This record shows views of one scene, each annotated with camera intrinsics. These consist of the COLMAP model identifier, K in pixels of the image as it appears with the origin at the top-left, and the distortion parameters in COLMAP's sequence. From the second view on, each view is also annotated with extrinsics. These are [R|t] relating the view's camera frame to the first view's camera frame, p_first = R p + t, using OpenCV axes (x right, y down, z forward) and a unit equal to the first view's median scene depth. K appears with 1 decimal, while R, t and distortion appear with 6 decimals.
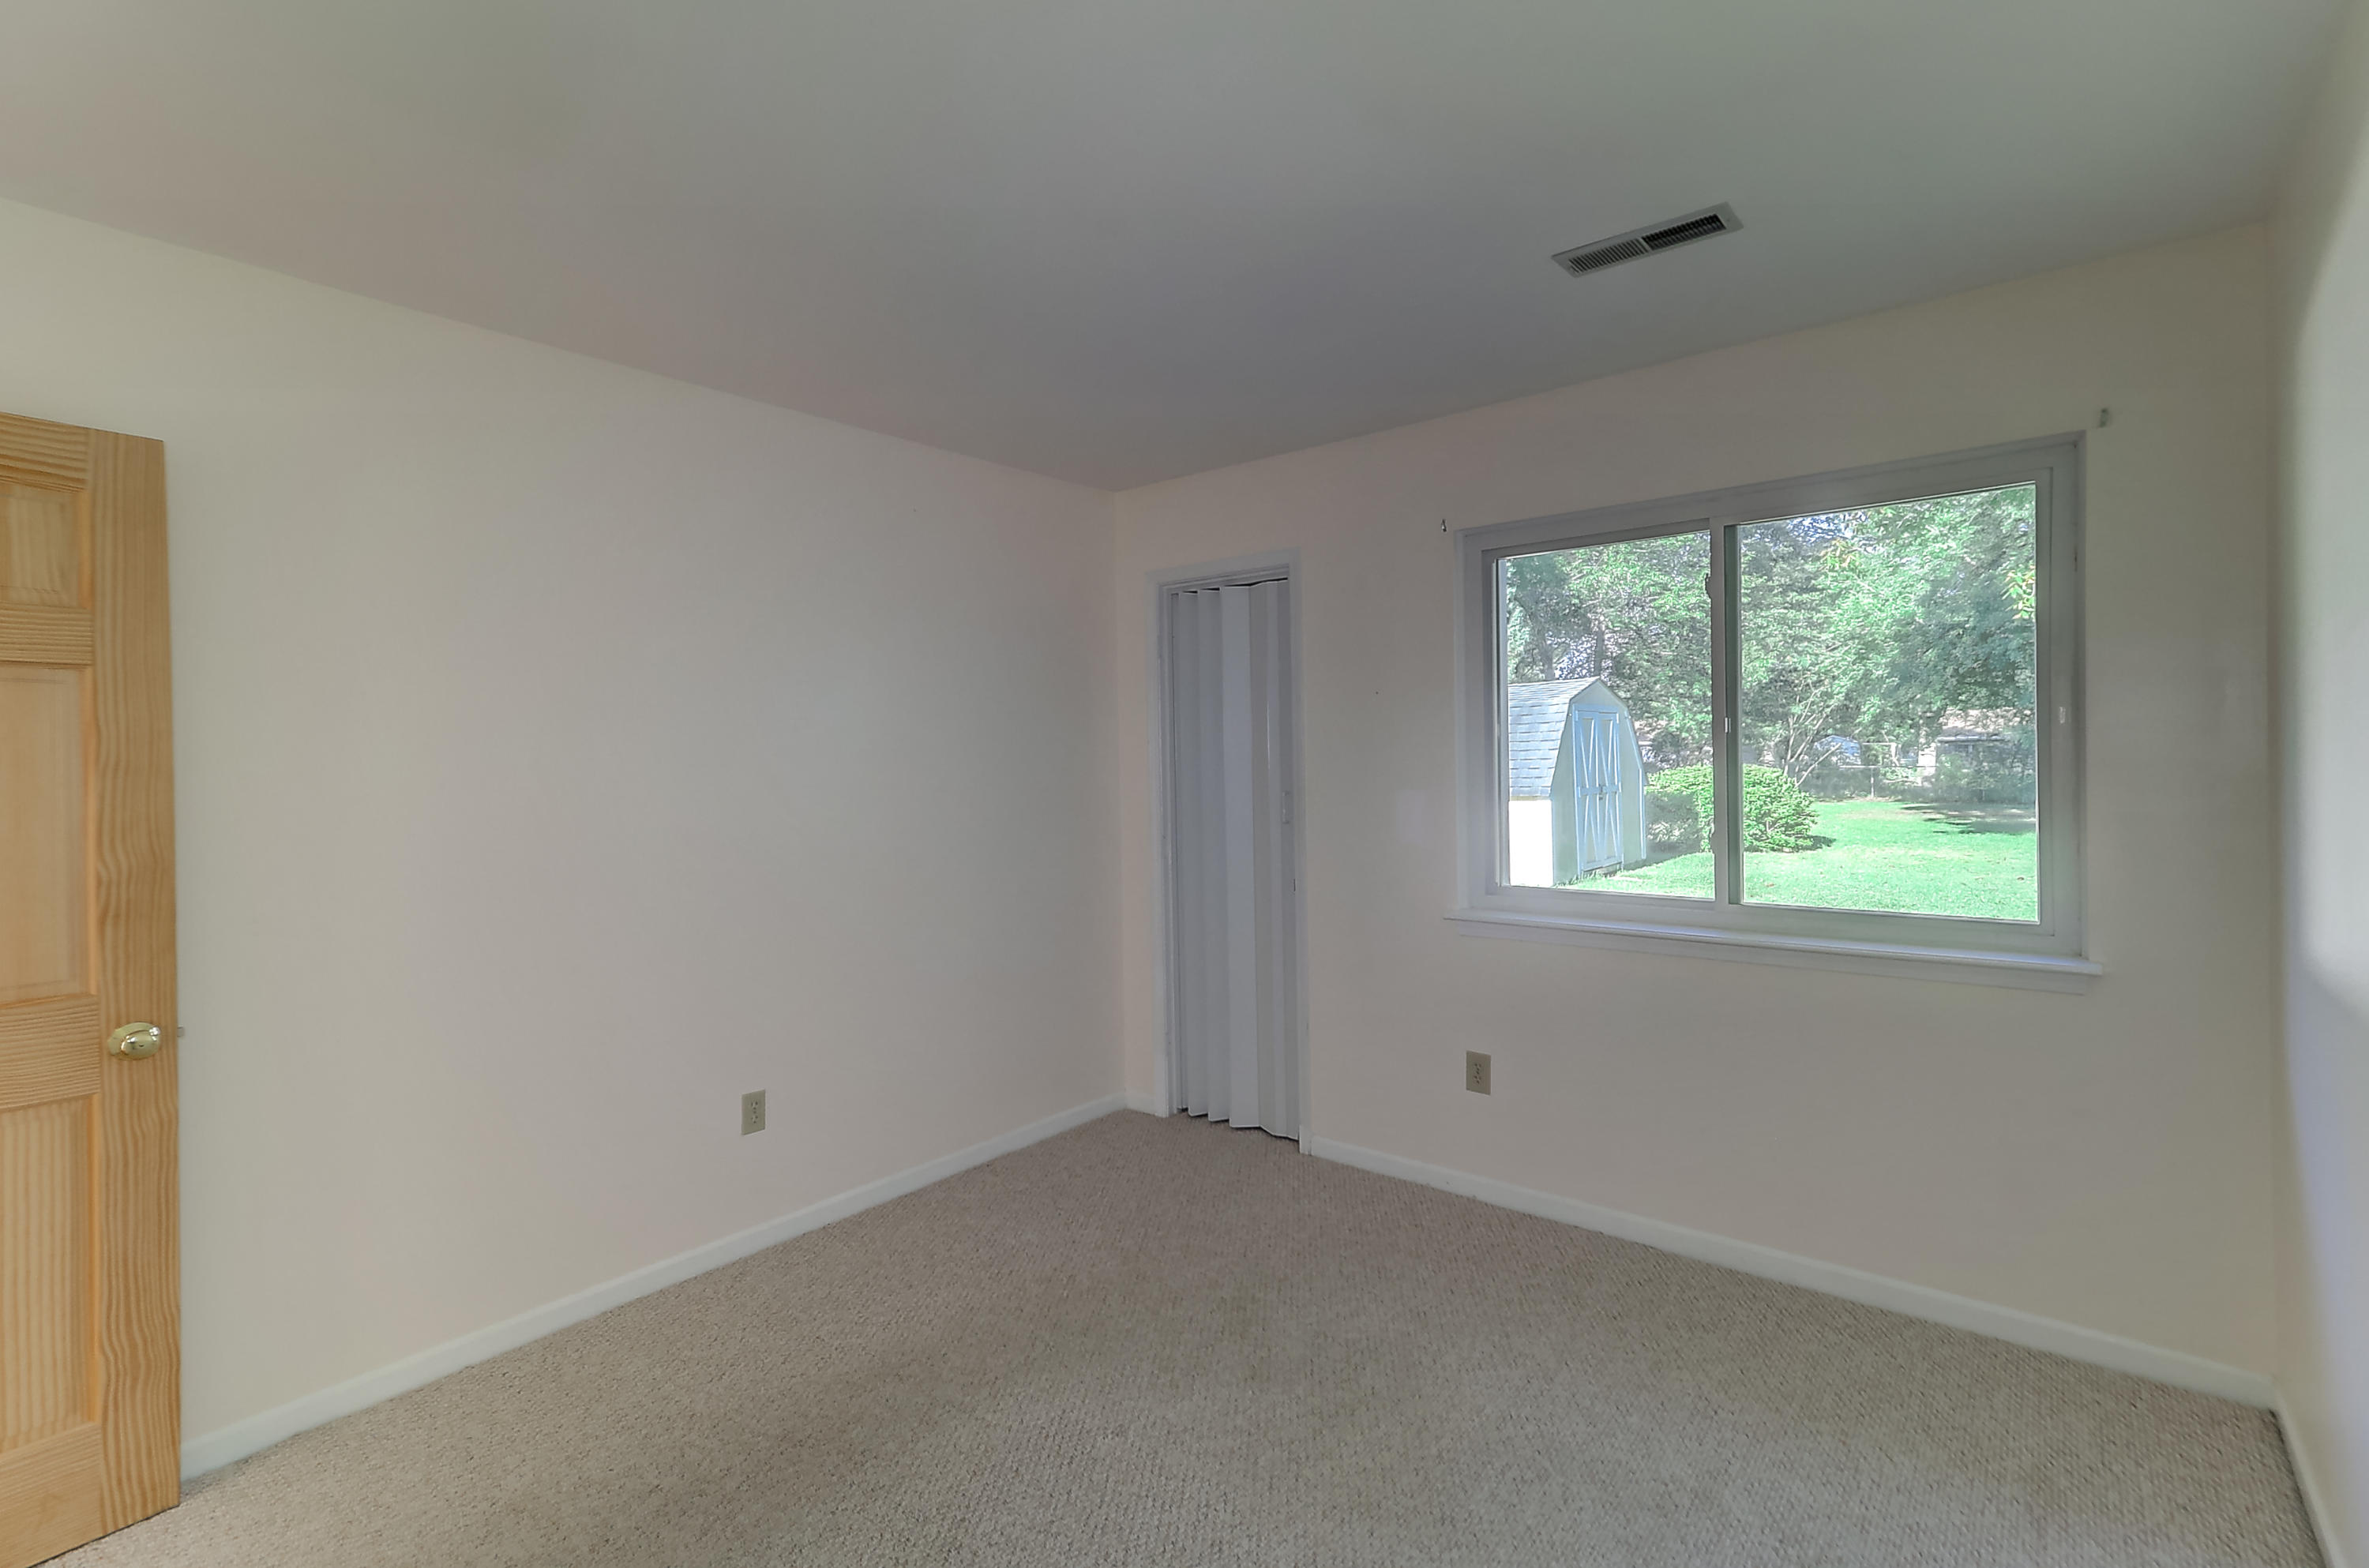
lens RADIAL K [[1081.1, 0, 1180.1], [0, 1081.1, 775.8], [0, 0, 1]] dist [0.020875, -0.000041]
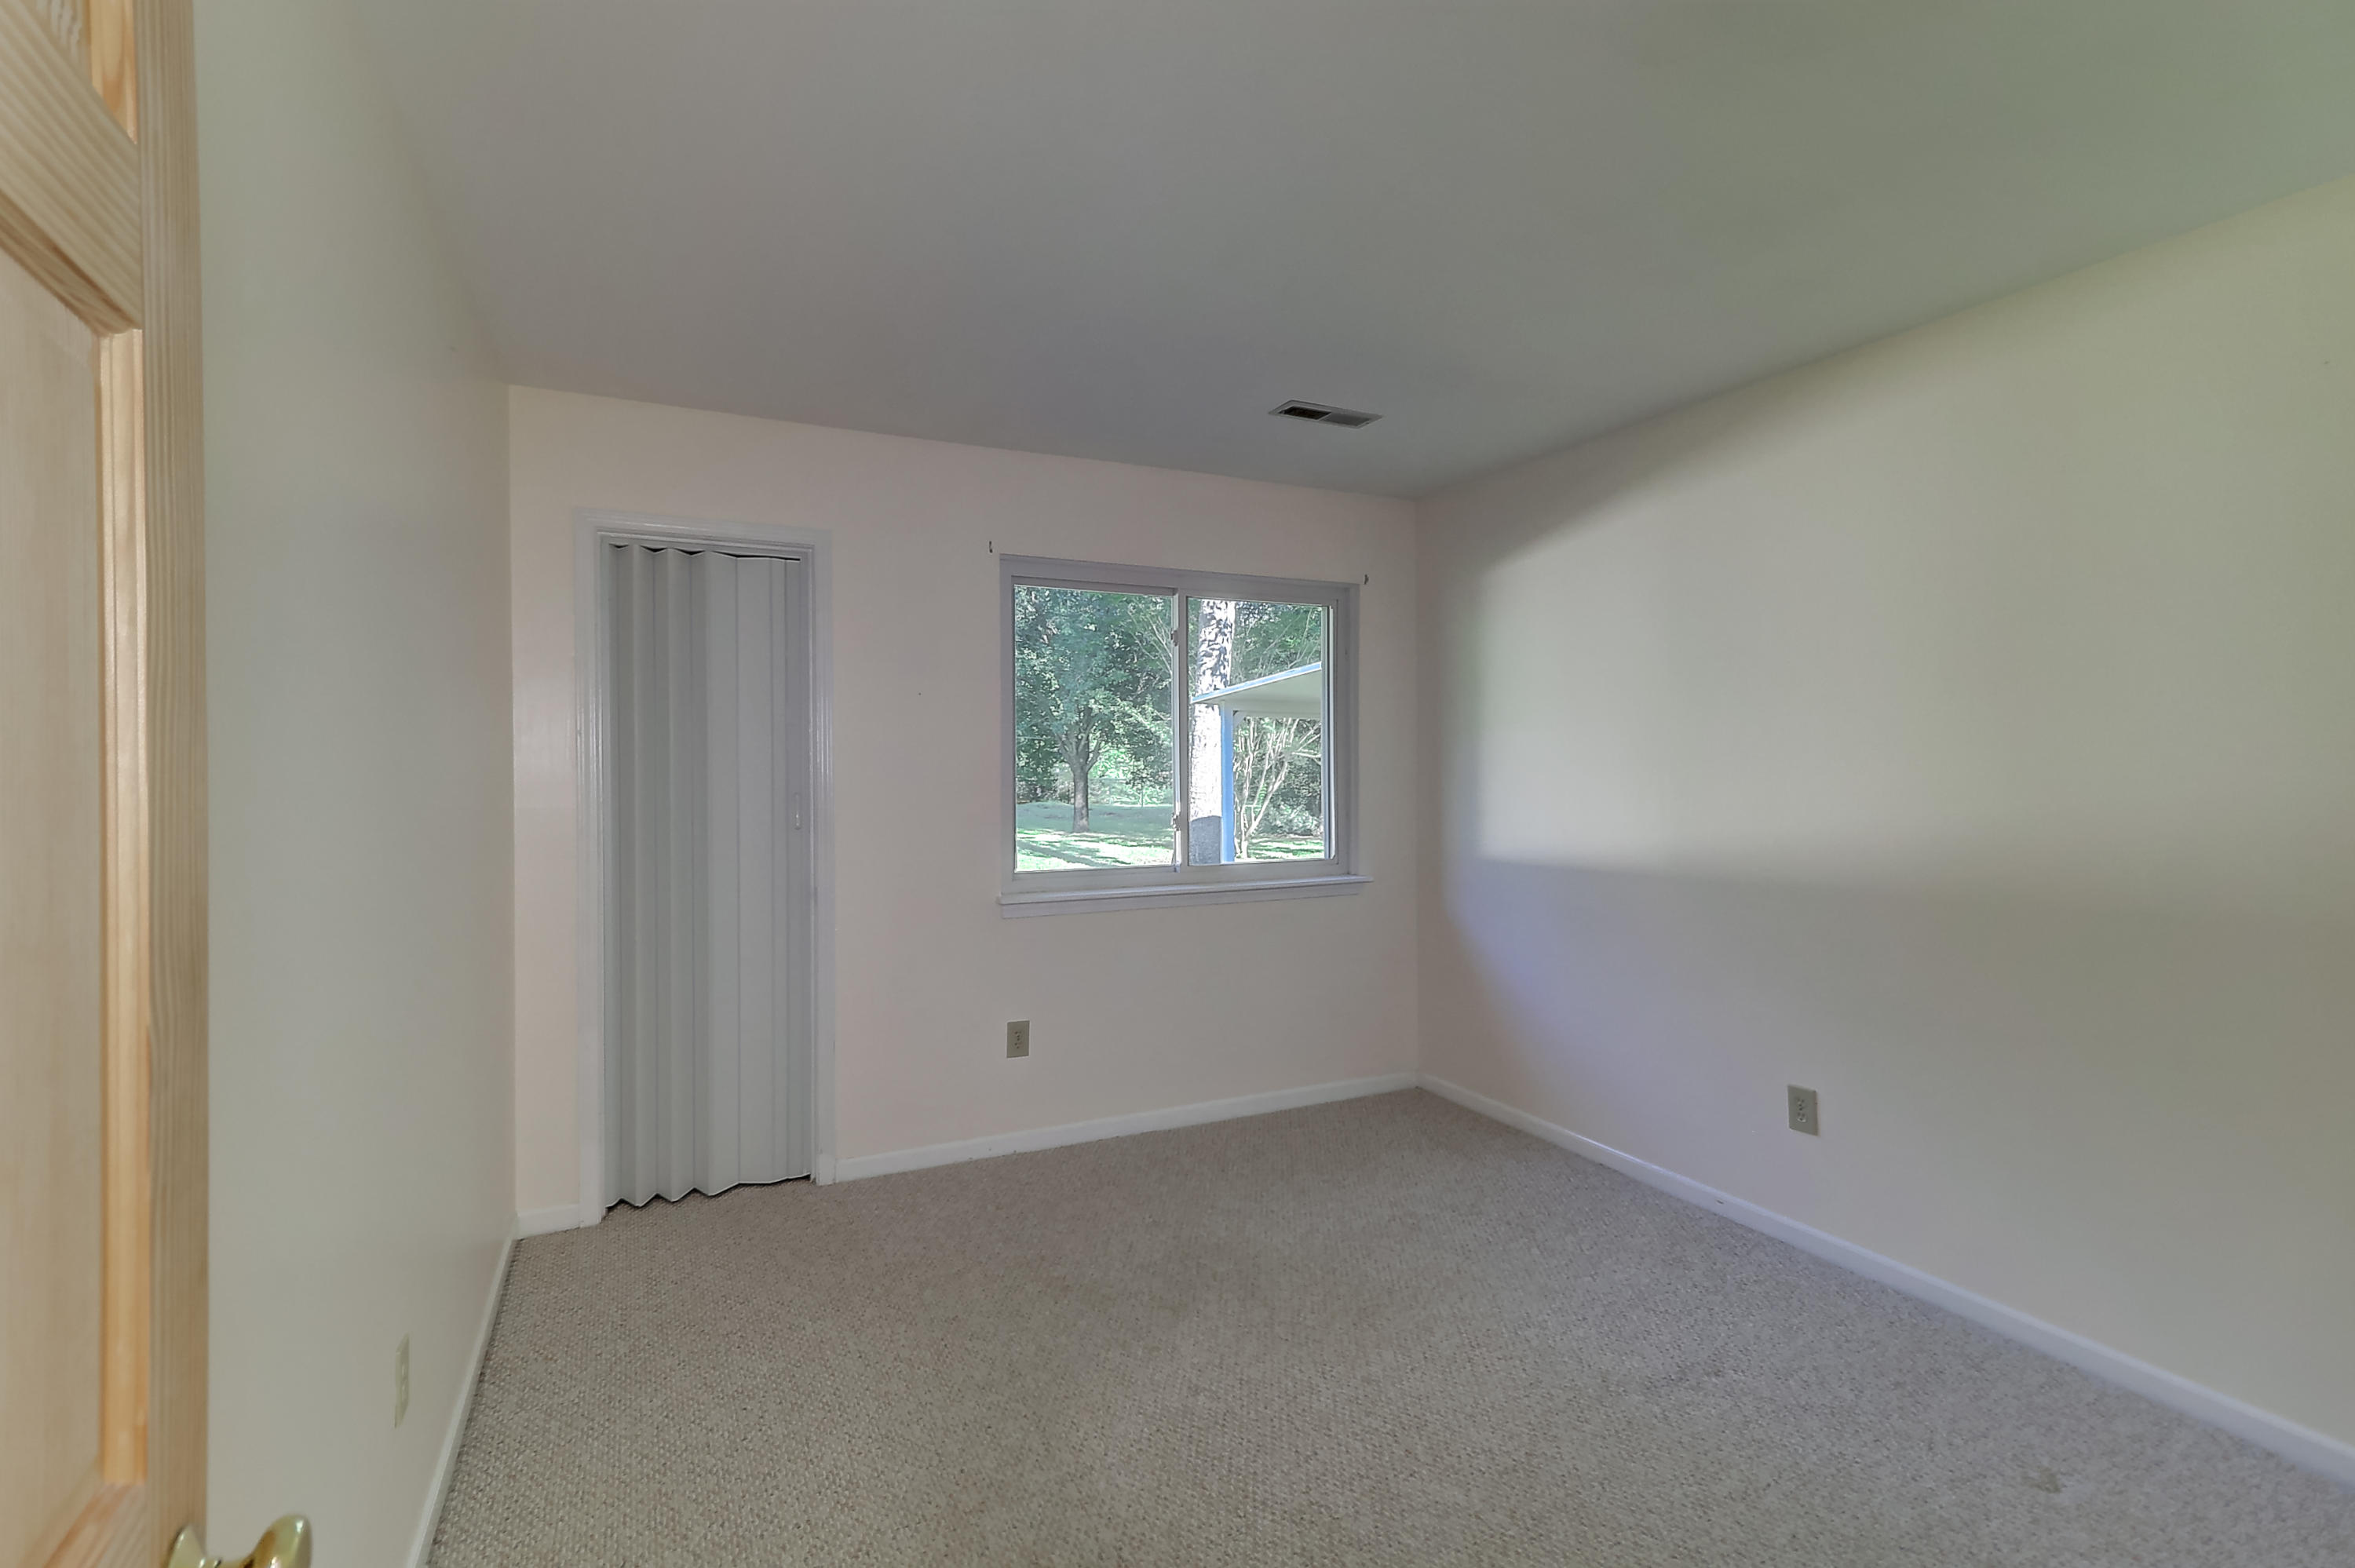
lens RADIAL K [[1074.6, 0, 1173.1], [0, 1074.6, 775.9], [0, 0, 1]] dist [0.020875, -0.000041]
pose [[0.427828, 0.005238, 0.903845, -0.745197], [0.010798, 0.999882, -0.010906, 0.016293], [-0.903796, 0.014425, 0.427721, 0.419115]]
